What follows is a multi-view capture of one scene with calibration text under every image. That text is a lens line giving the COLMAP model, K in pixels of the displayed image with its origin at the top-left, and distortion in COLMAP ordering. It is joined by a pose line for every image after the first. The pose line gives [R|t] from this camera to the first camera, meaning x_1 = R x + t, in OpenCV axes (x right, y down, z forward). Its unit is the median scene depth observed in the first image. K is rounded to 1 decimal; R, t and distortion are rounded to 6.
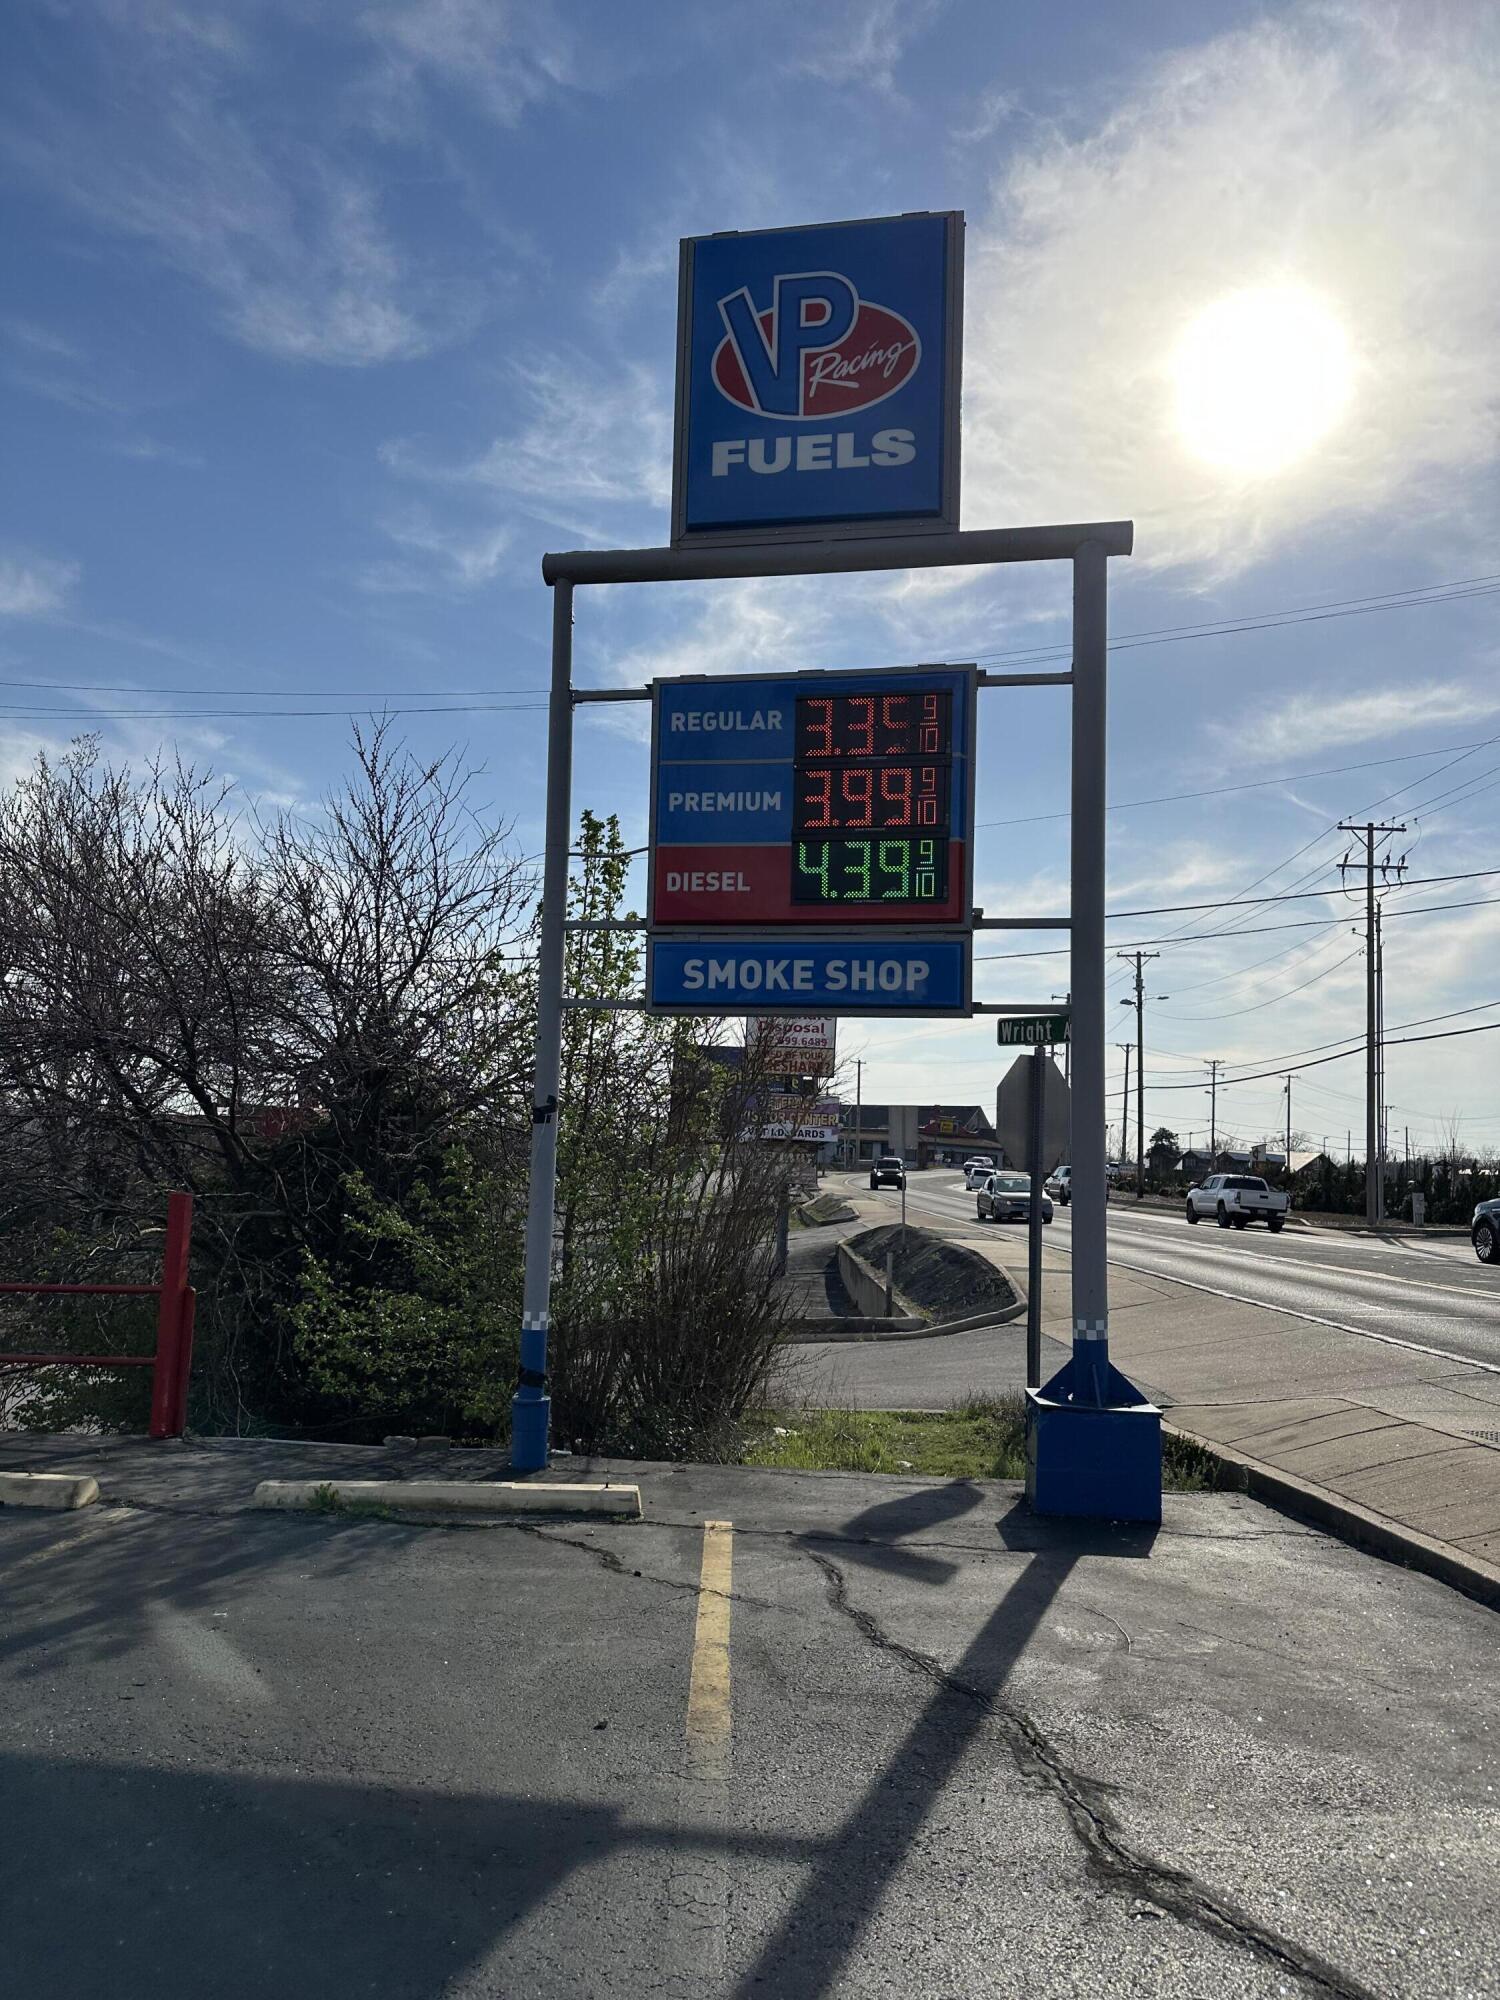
lens RADIAL K [[1426.9, 0, 724.5], [0, 1426.9, 1008.7], [0, 0, 1]] dist [0.183484, -0.308288]
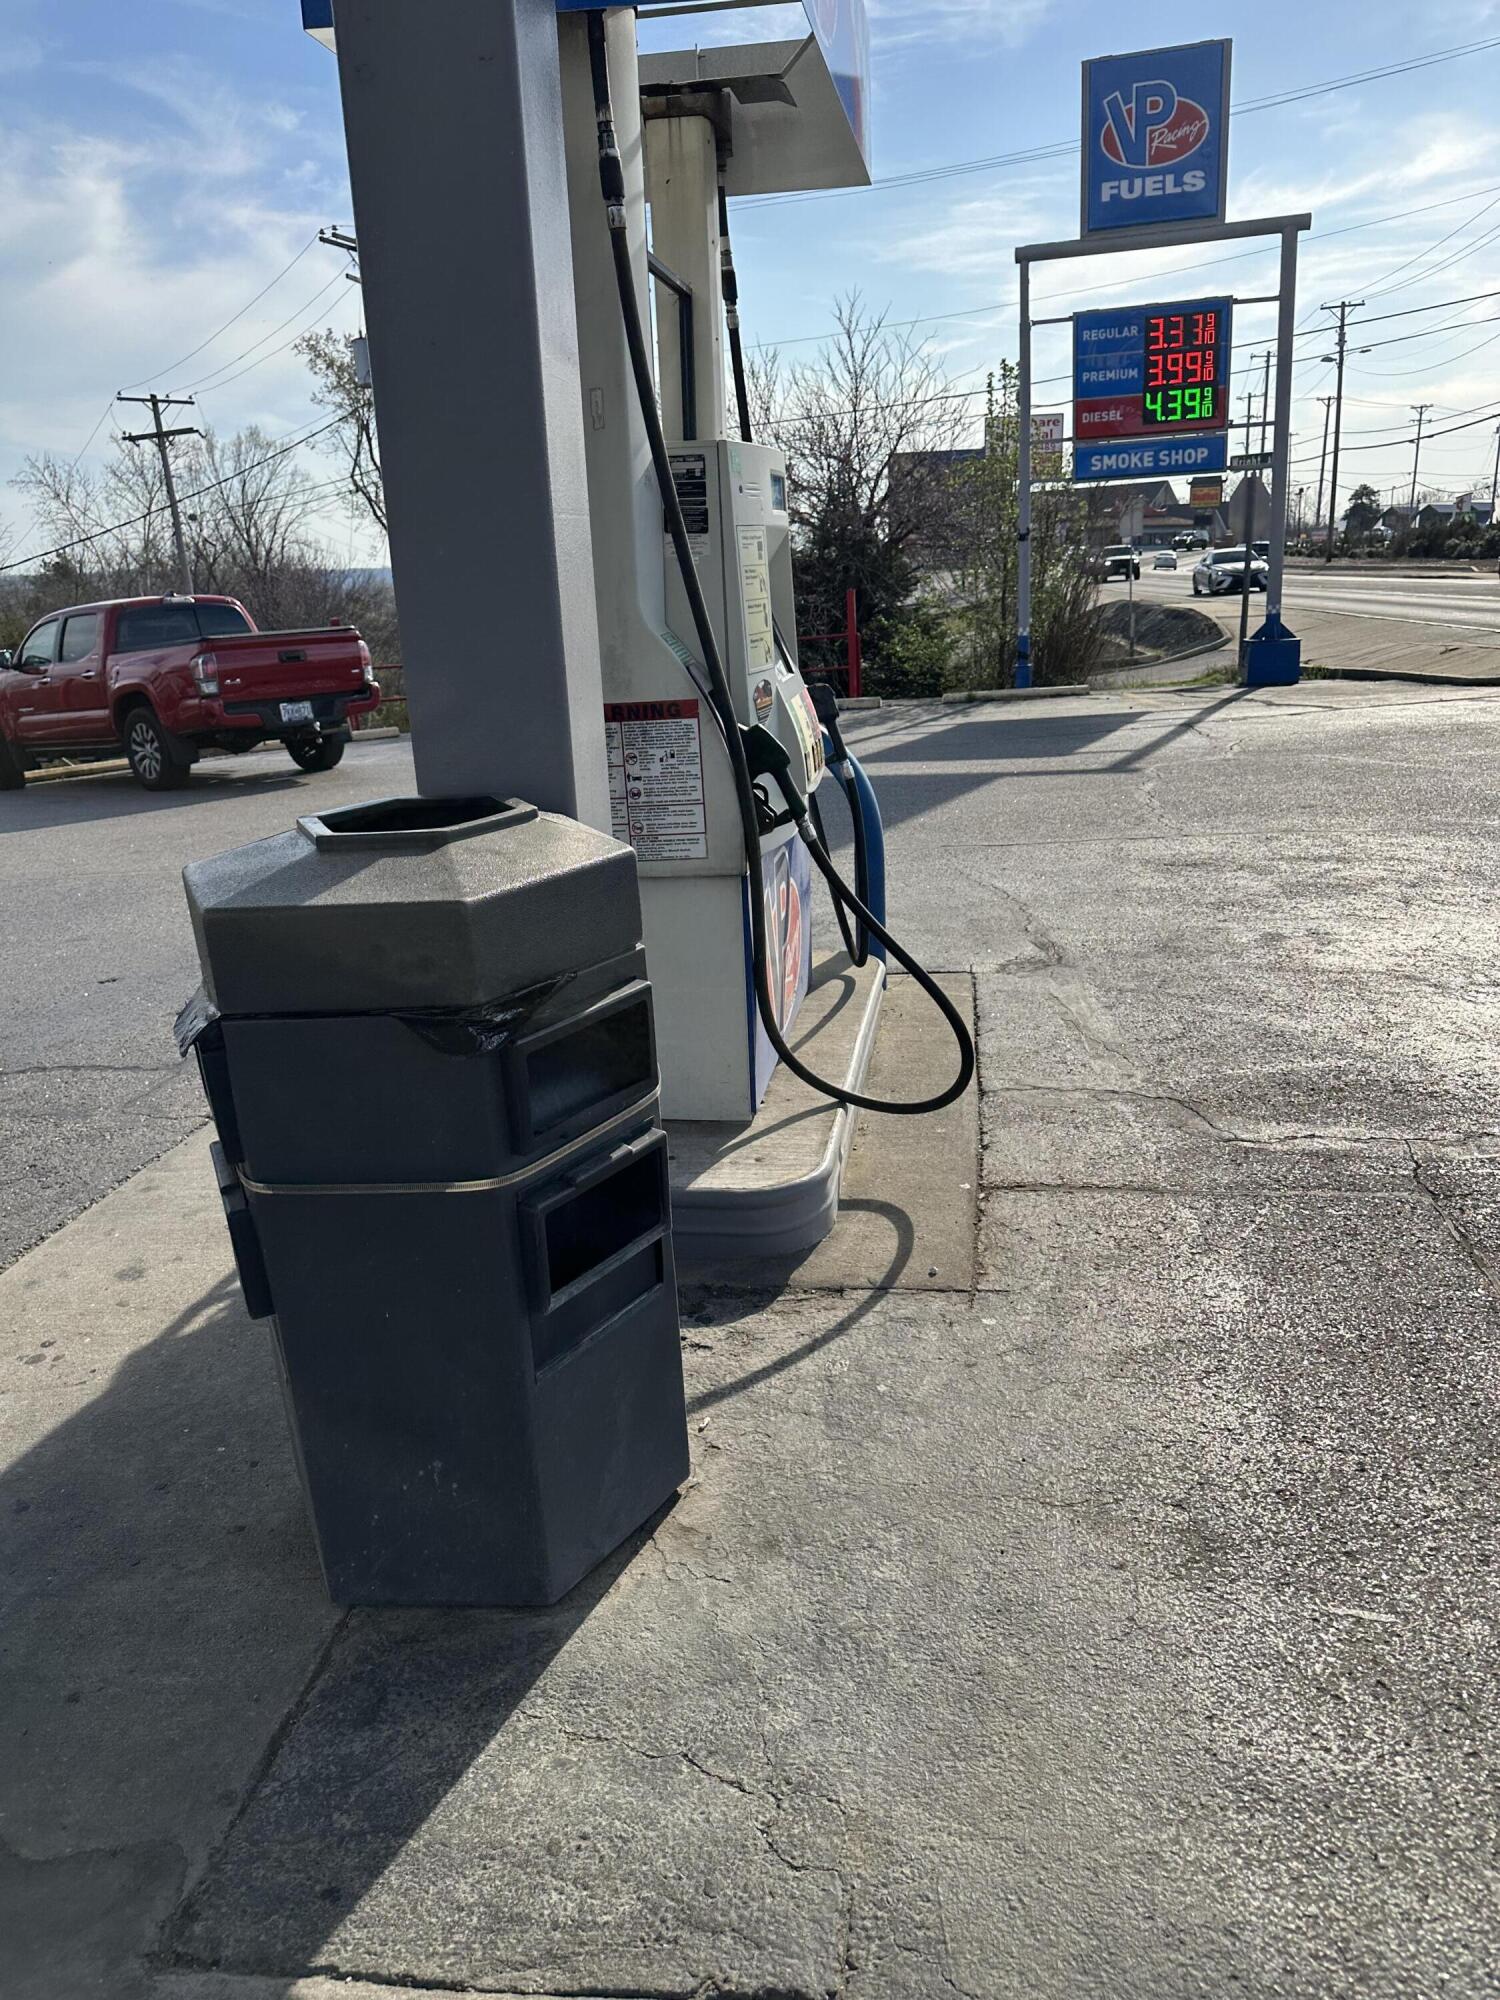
lens RADIAL K [[1454.5, 0, 750.0], [0, 1454.5, 1000.0], [0, 0, 1]] dist [0.004503, 0.005199]
pose [[0.992589, -0.054078, -0.108822, -0.341784], [0.091612, 0.921368, 0.377742, -0.153930], [0.079838, -0.384912, 0.919494, -1.376107]]
